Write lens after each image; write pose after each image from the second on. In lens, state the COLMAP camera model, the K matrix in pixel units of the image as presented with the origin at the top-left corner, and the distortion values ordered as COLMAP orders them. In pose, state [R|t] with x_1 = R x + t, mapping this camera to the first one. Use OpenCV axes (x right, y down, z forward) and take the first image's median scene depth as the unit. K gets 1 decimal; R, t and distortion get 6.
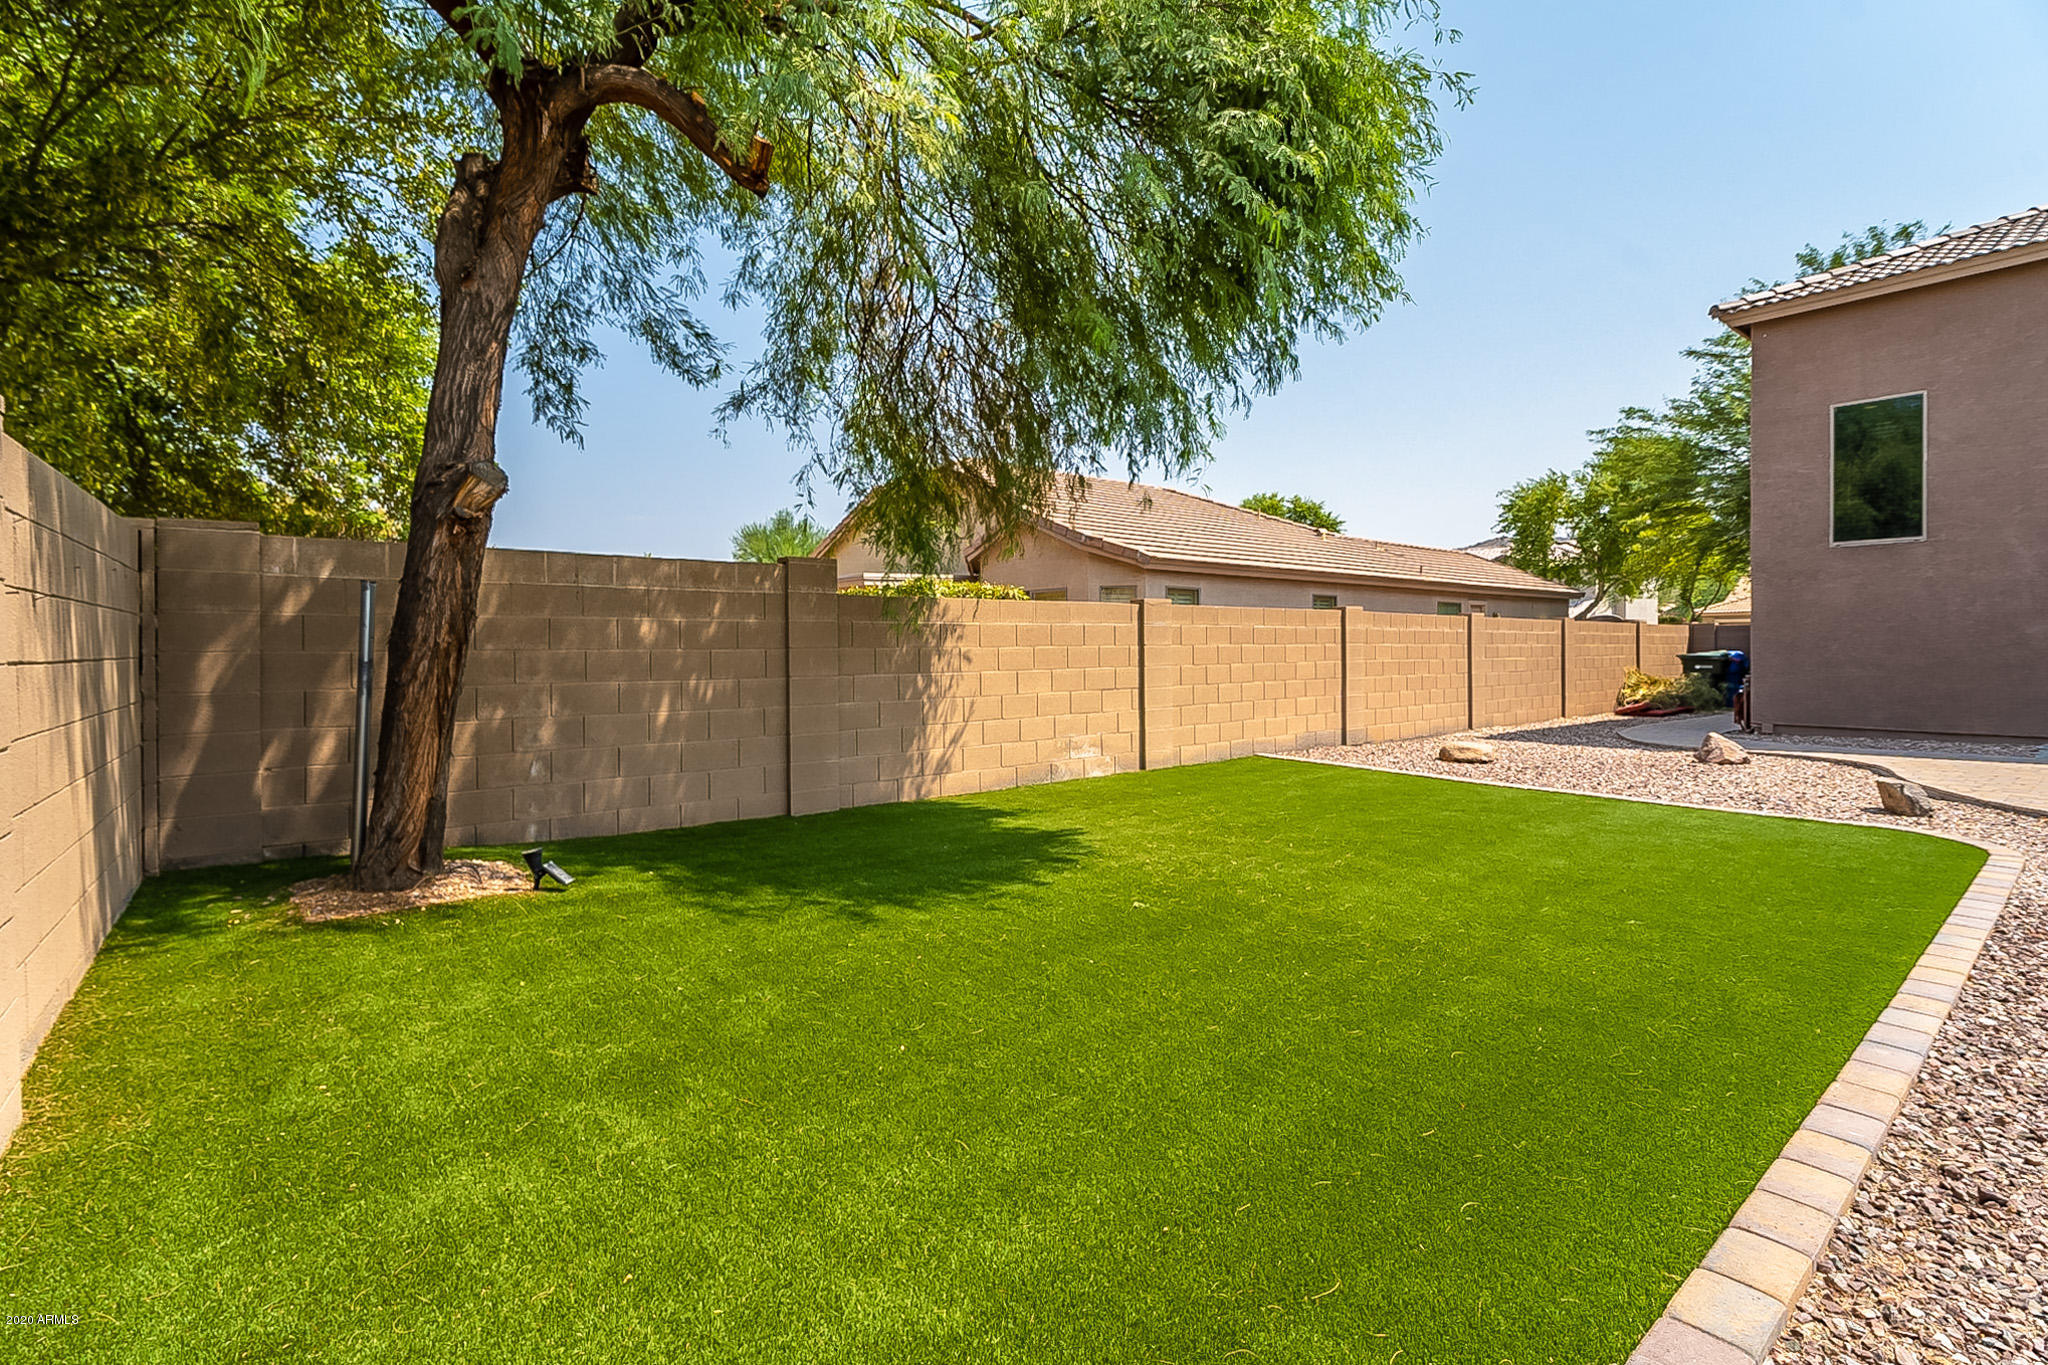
lens RADIAL K [[923.8, 0, 1022.5], [0, 923.8, 642.6], [0, 0, 1]] dist [-0.000266, -0.000066]
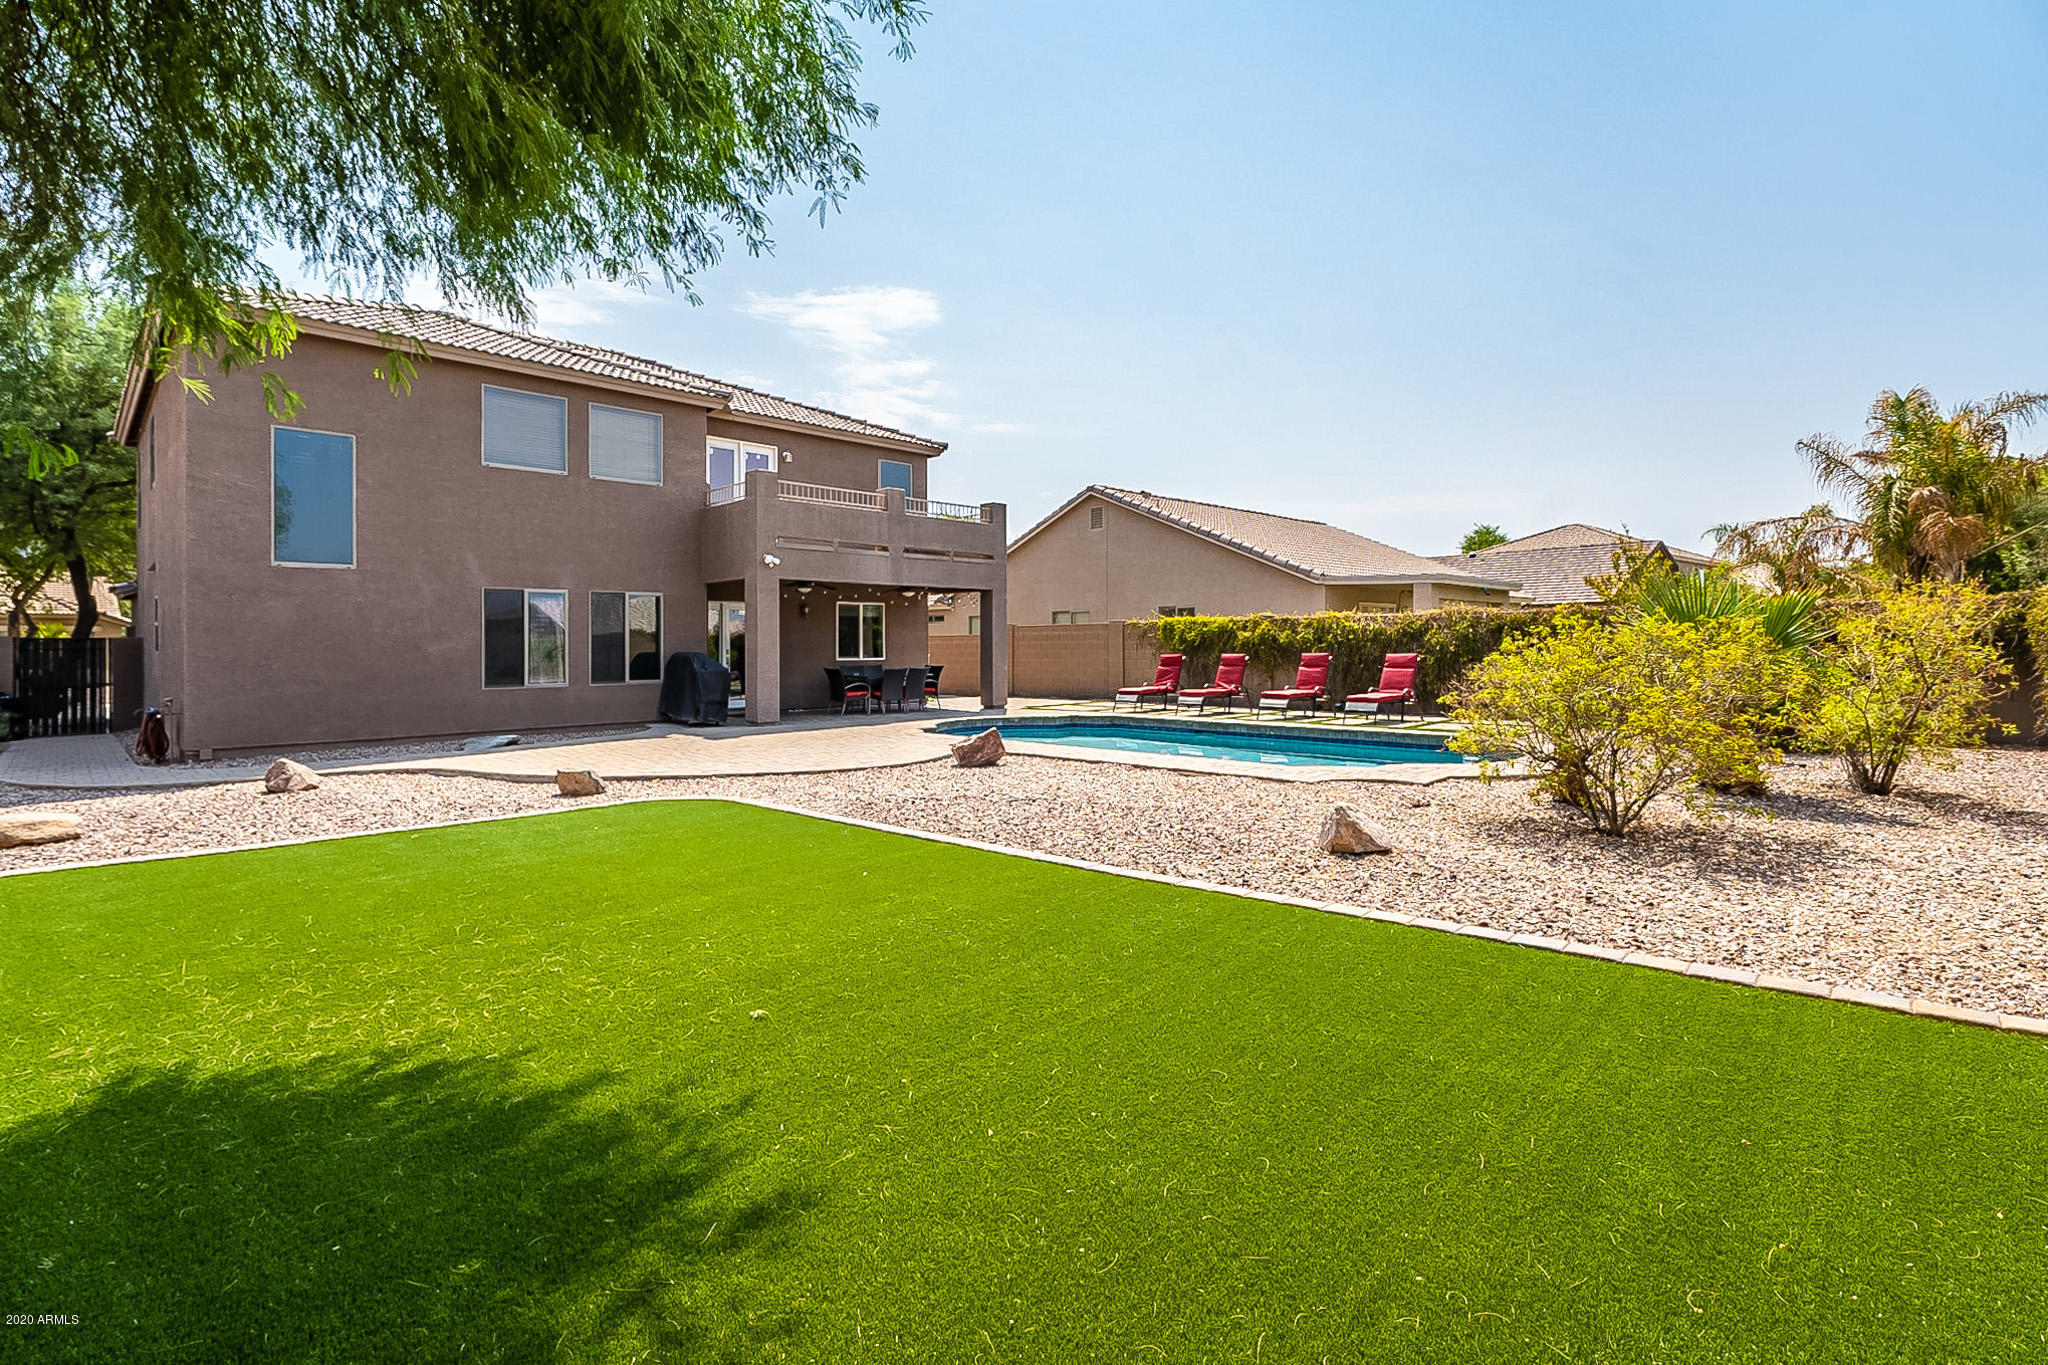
lens RADIAL K [[944.9, 0, 1027.6], [0, 944.9, 635.4], [0, 0, 1]] dist [-0.000617, -0.000129]
pose [[-0.111111, 0.020175, 0.993603, -0.260762], [0.006295, 0.999788, -0.019597, -0.002801], [-0.993788, 0.004077, -0.111215, 0.337943]]
